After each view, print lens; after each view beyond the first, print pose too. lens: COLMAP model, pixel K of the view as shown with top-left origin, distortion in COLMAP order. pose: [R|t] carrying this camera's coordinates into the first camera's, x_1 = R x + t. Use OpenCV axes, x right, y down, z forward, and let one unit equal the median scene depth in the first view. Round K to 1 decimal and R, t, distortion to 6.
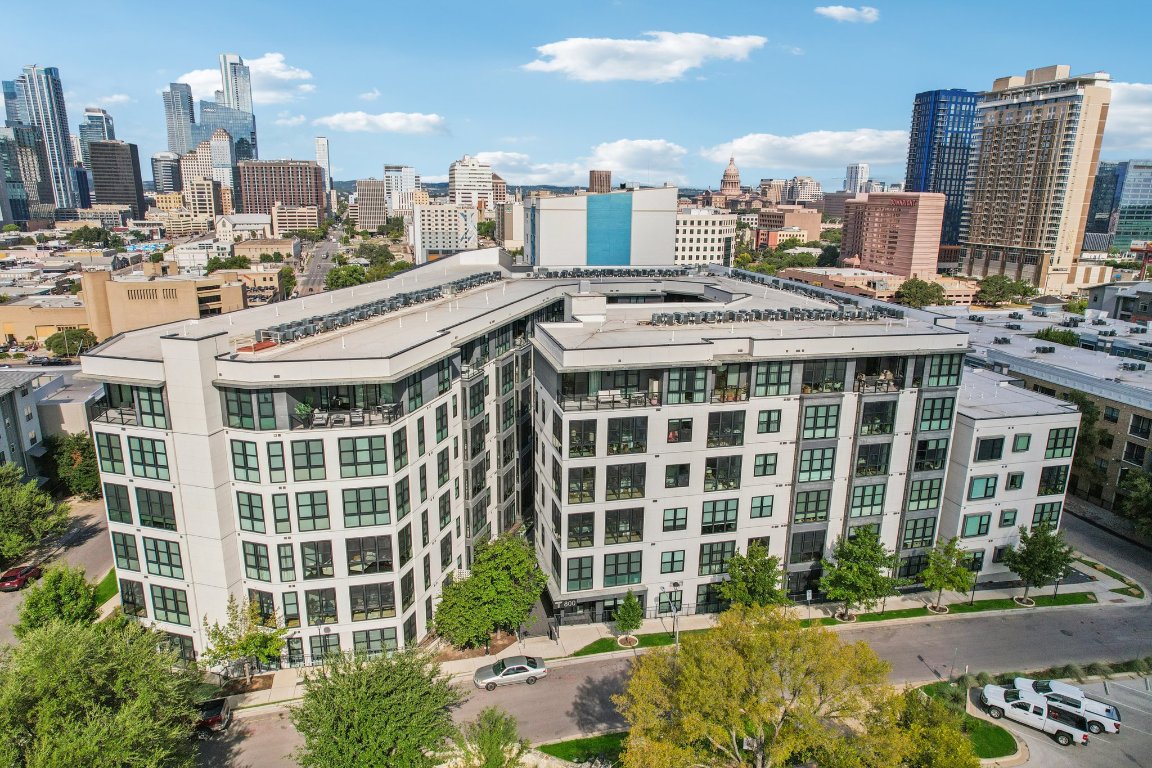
lens RADIAL K [[732.6, 0, 579.4], [0, 732.6, 387.2], [0, 0, 1]] dist [-0.077029, 0.069683]
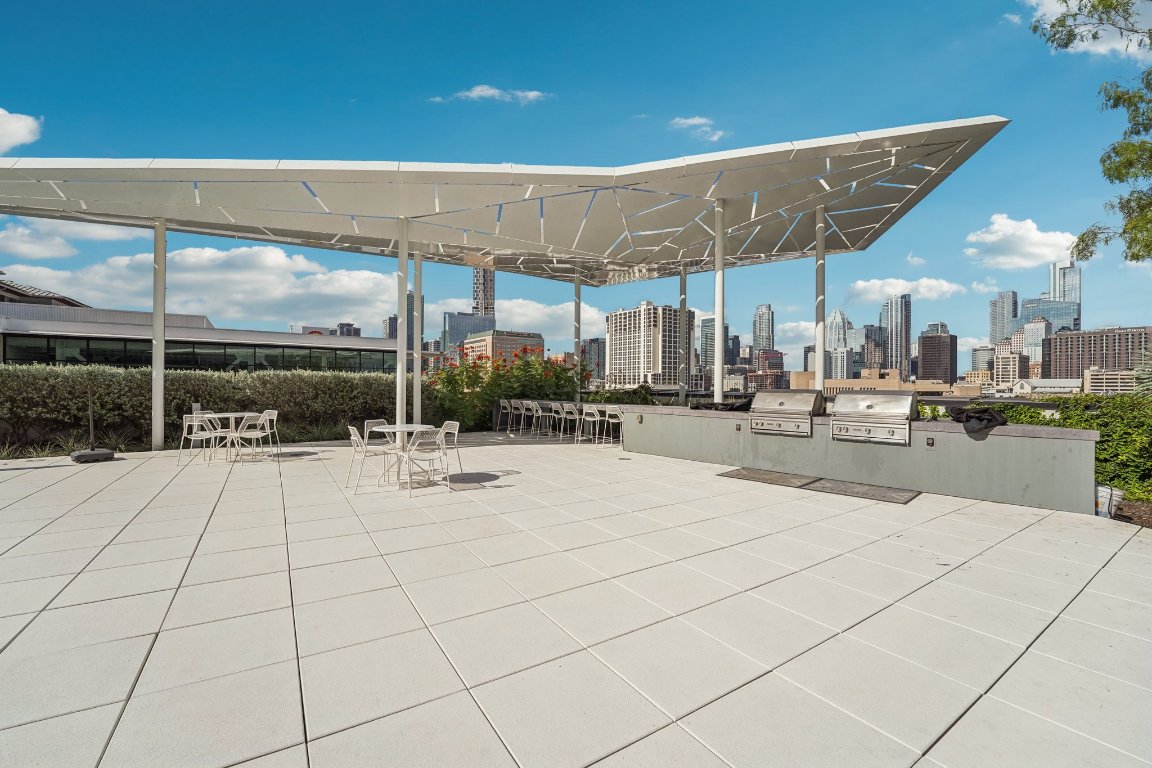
lens RADIAL K [[486.4, 0, 569.5], [0, 486.4, 381.5], [0, 0, 1]] dist [-0.012524, 0.000159]
pose [[0.336957, -0.012841, -0.941432, -0.669439], [-0.242213, 0.965071, -0.099857, -0.002496], [0.909831, 0.261674, 0.322077, 2.185105]]
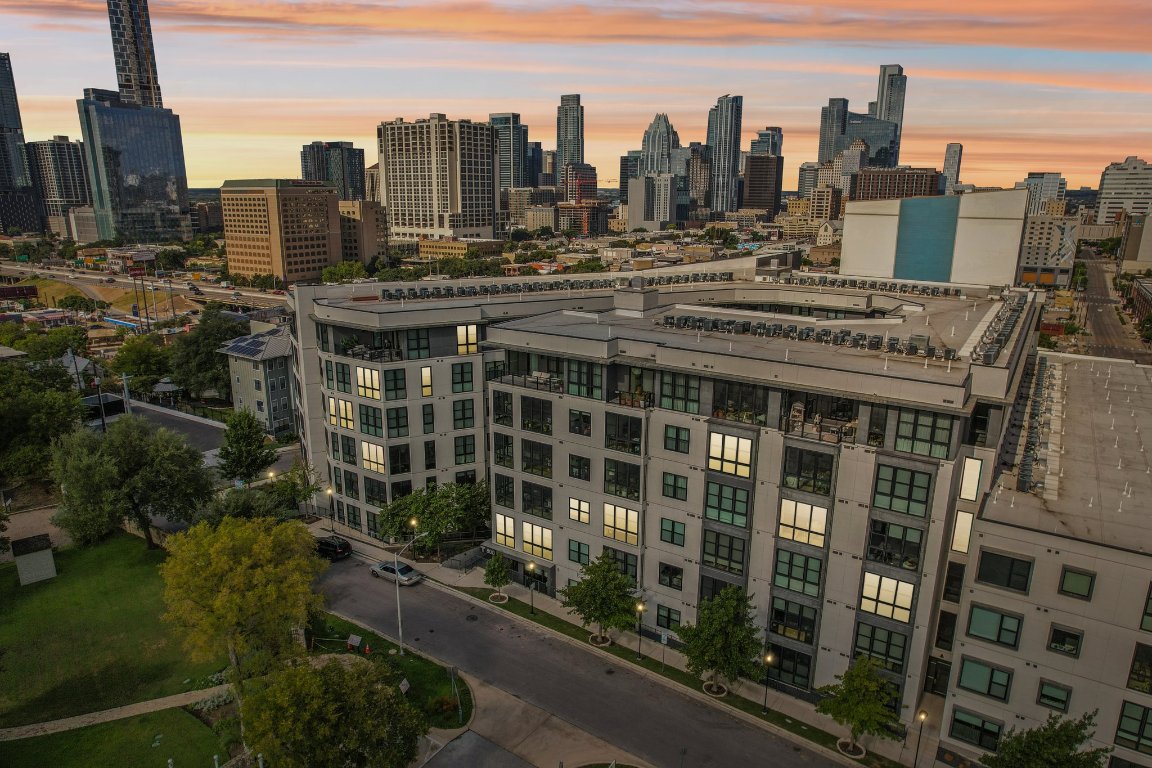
lens RADIAL K [[732.6, 0, 579.4], [0, 732.6, 387.2], [0, 0, 1]] dist [-0.077029, 0.069683]
pose [[0.679542, 0.179304, -0.711387, 0.796128], [-0.186738, 0.980010, 0.068631, -0.054961], [0.709472, 0.086206, 0.699441, 0.266376]]
